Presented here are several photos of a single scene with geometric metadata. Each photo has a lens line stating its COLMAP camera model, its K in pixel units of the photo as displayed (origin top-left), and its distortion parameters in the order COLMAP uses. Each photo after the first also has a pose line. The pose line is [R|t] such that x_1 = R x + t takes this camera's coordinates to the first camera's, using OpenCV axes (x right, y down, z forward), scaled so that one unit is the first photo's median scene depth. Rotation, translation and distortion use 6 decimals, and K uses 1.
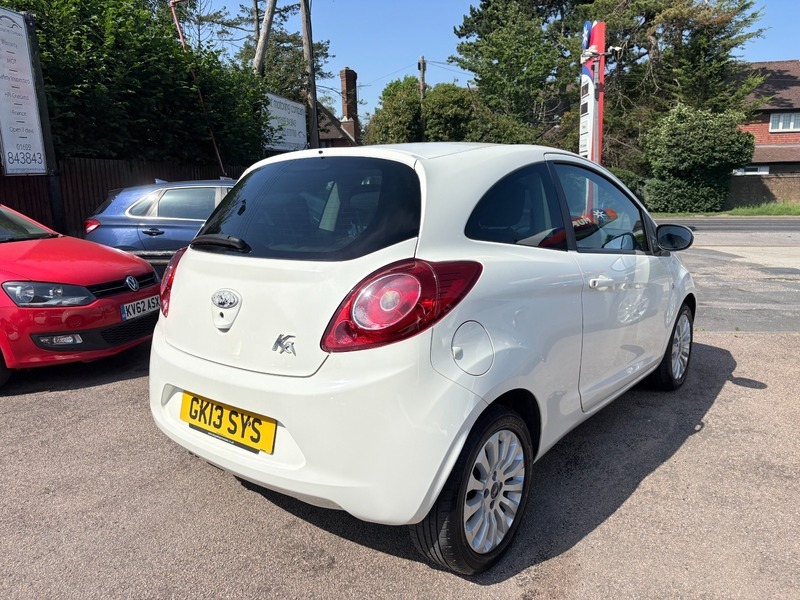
lens RADIAL K [[595.1, 0, 402.8], [0, 595.1, 298.9], [0, 0, 1]] dist [0.022631, -0.030100]
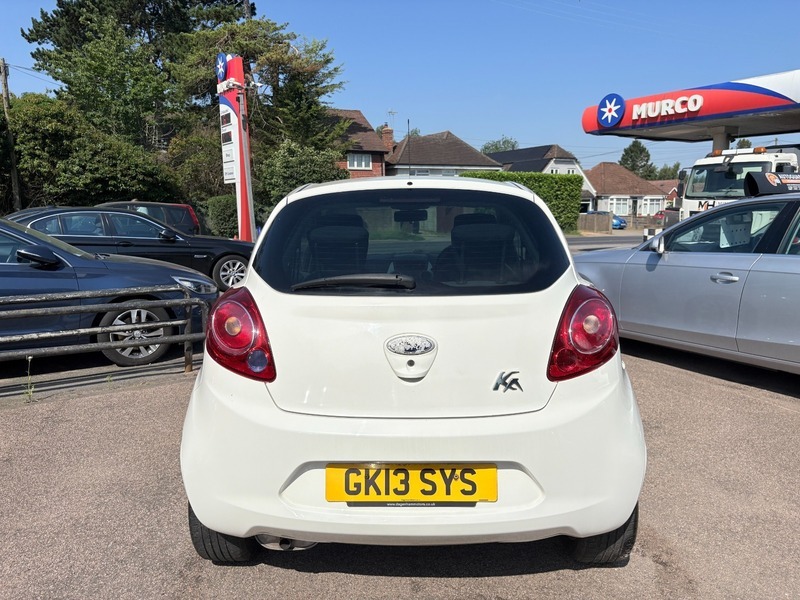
lens RADIAL K [[595.1, 0, 398.0], [0, 595.1, 295.7], [0, 0, 1]] dist [0.022631, -0.030100]
pose [[0.800364, -0.073373, 0.595007, -0.052001], [0.101888, 0.994692, -0.014393, -0.003858], [-0.590792, 0.072143, 0.803592, 0.018167]]
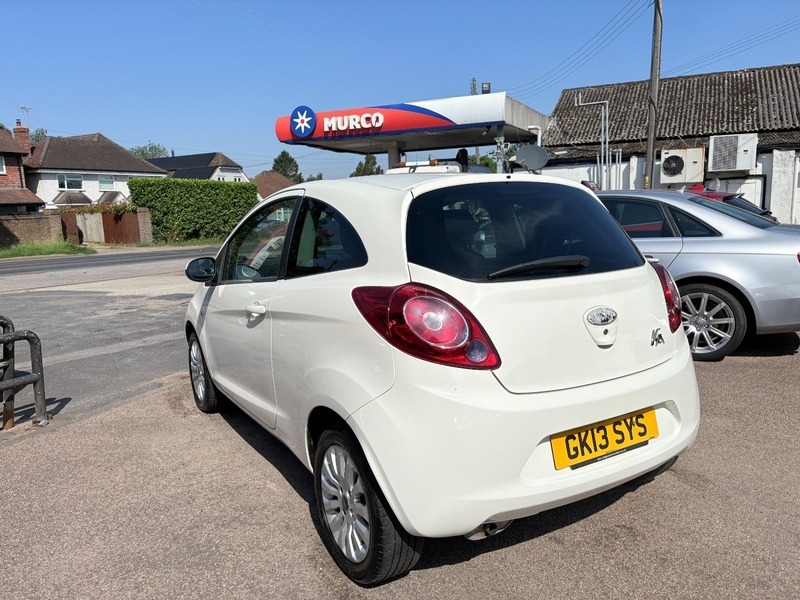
lens RADIAL K [[595.1, 0, 398.6], [0, 595.1, 297.1], [0, 0, 1]] dist [0.022631, -0.030100]
pose [[0.366803, -0.124202, 0.921971, -0.084424], [0.190655, 0.980049, 0.056175, -0.009612], [-0.910553, 0.155173, 0.383164, 0.057232]]
